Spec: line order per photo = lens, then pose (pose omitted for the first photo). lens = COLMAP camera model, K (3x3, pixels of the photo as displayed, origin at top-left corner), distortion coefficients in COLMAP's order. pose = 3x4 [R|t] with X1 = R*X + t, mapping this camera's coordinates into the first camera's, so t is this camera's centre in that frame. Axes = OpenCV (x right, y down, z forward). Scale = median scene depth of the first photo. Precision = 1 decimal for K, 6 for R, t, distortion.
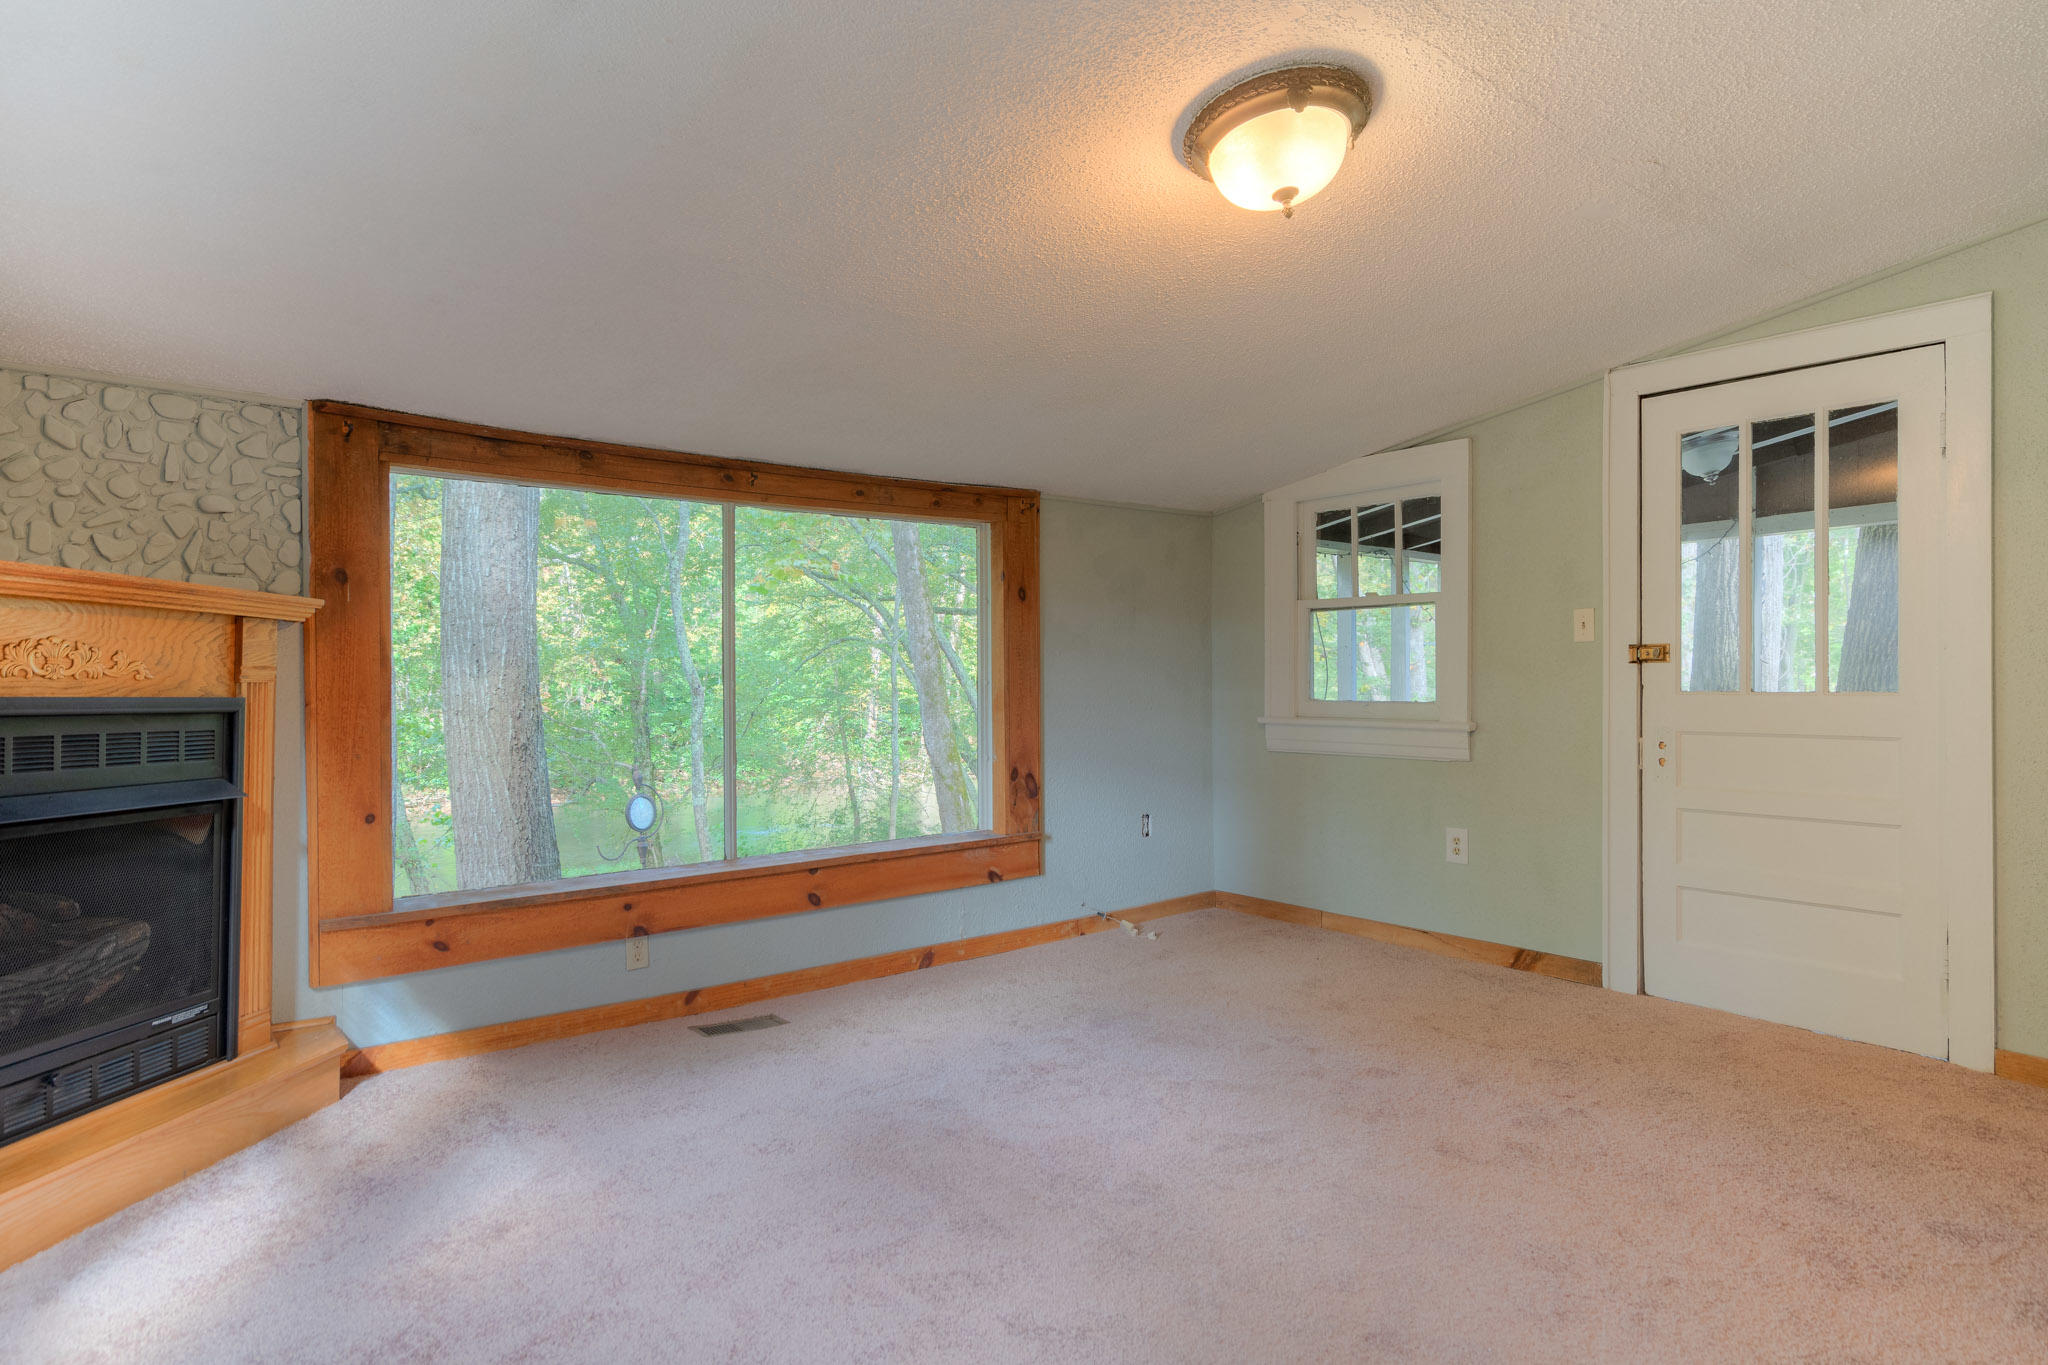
lens RADIAL K [[1170.9, 0, 988.3], [0, 1170.9, 667.0], [0, 0, 1]] dist [-0.001267, -0.000065]
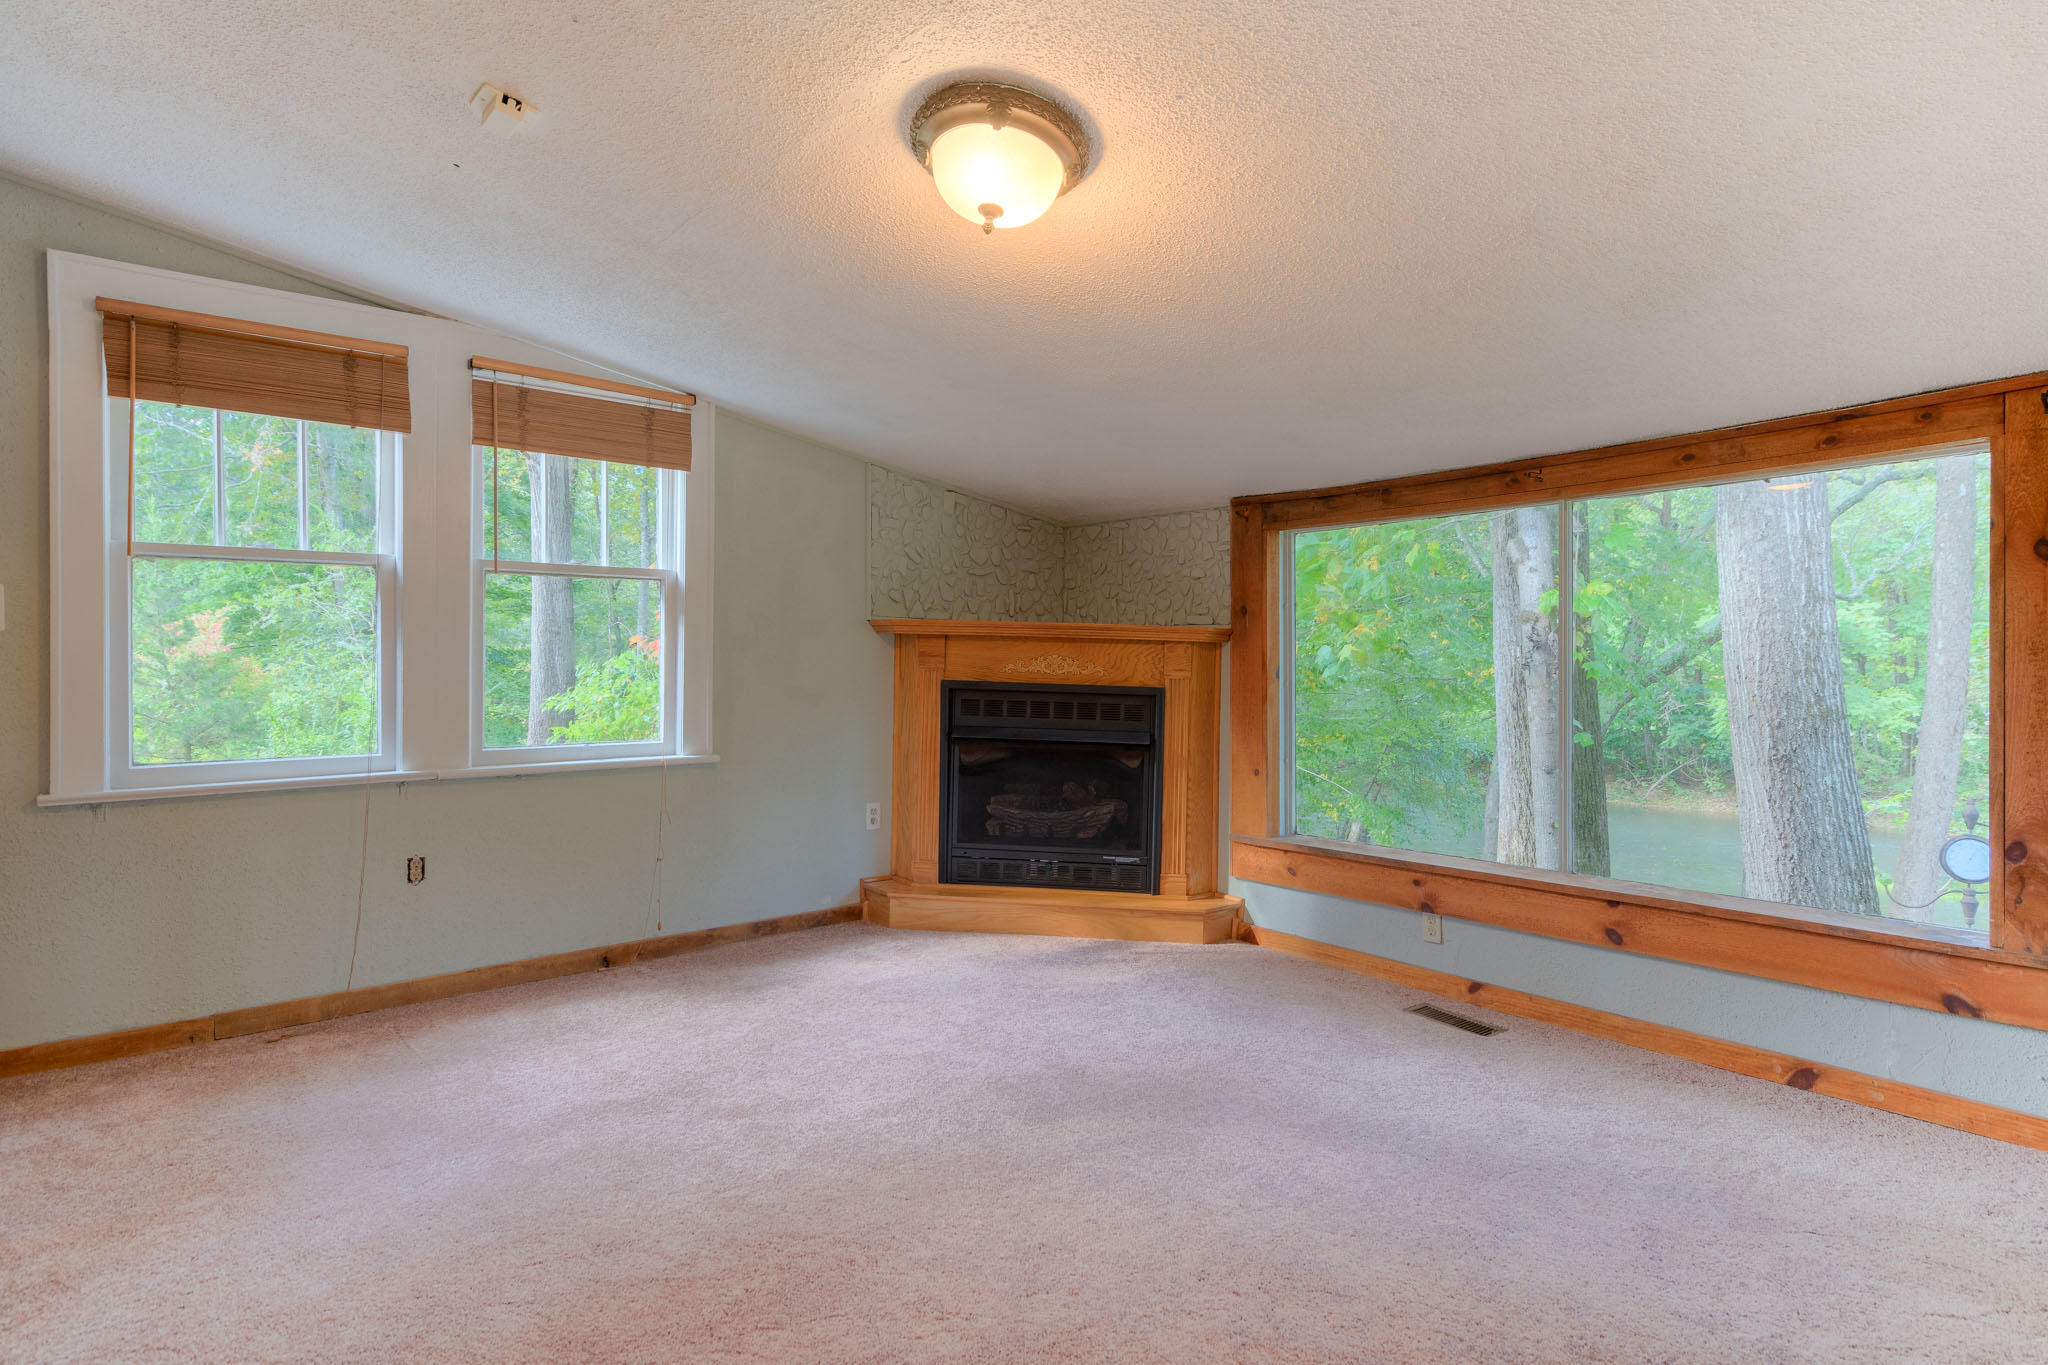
lens RADIAL K [[1052.3, 0, 1016.4], [0, 1052.3, 676.9], [0, 0, 1]] dist [0.001155, 0.001287]
pose [[0.002843, 0.006243, -0.999976, 0.788594], [-0.005633, 0.999965, 0.006227, 0.001944], [0.999980, 0.005615, 0.002878, 0.678249]]
